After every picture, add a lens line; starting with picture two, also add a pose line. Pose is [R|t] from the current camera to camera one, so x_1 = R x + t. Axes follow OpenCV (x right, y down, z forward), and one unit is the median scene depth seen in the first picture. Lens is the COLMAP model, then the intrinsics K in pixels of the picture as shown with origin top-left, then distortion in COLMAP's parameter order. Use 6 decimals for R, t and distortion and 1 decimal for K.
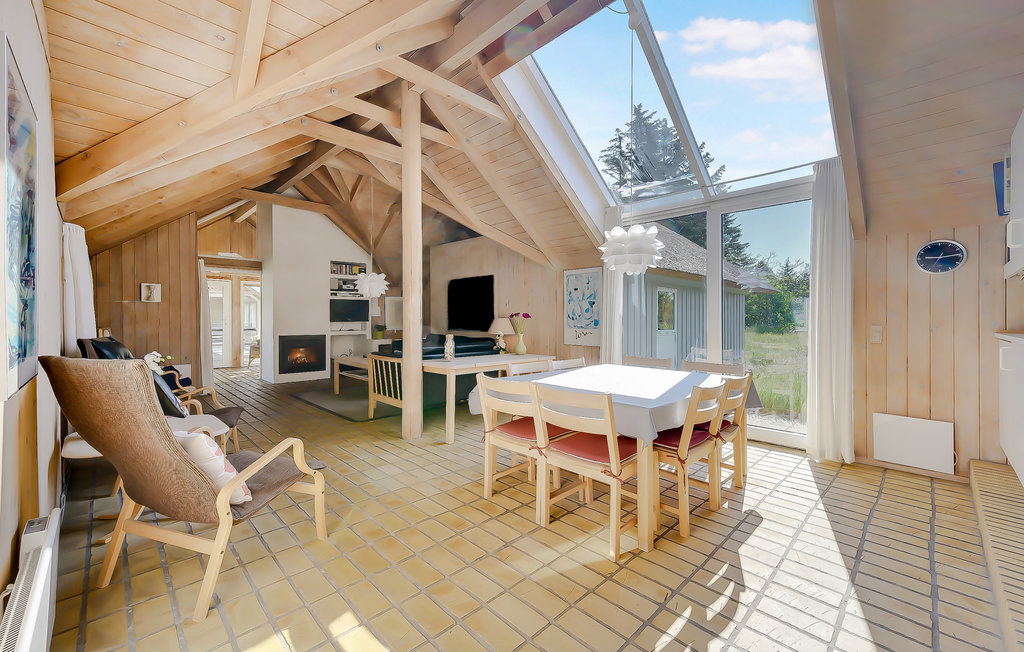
lens RADIAL K [[409.6, 0, 510.8], [0, 409.6, 318.4], [0, 0, 1]] dist [-0.001486, -0.000030]
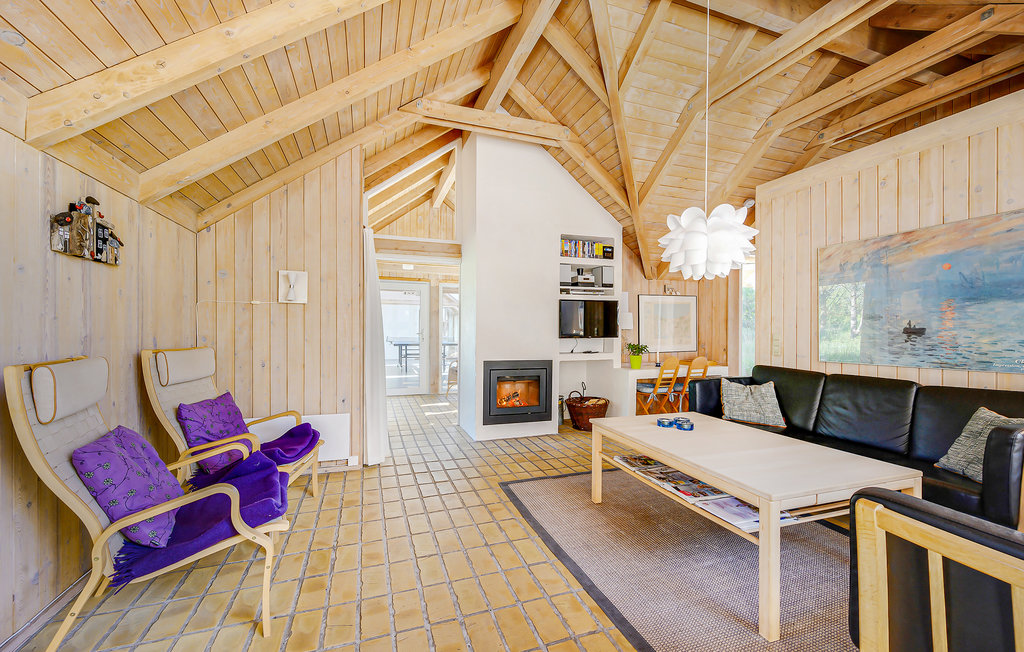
lens RADIAL K [[409.6, 0, 512.8], [0, 409.6, 329.0], [0, 0, 1]] dist [-0.001486, -0.000030]
pose [[0.907703, 0.001940, -0.419609, -0.249992], [-0.004690, 0.999974, -0.005523, -0.001335], [0.419587, 0.006981, 0.907688, 0.429186]]
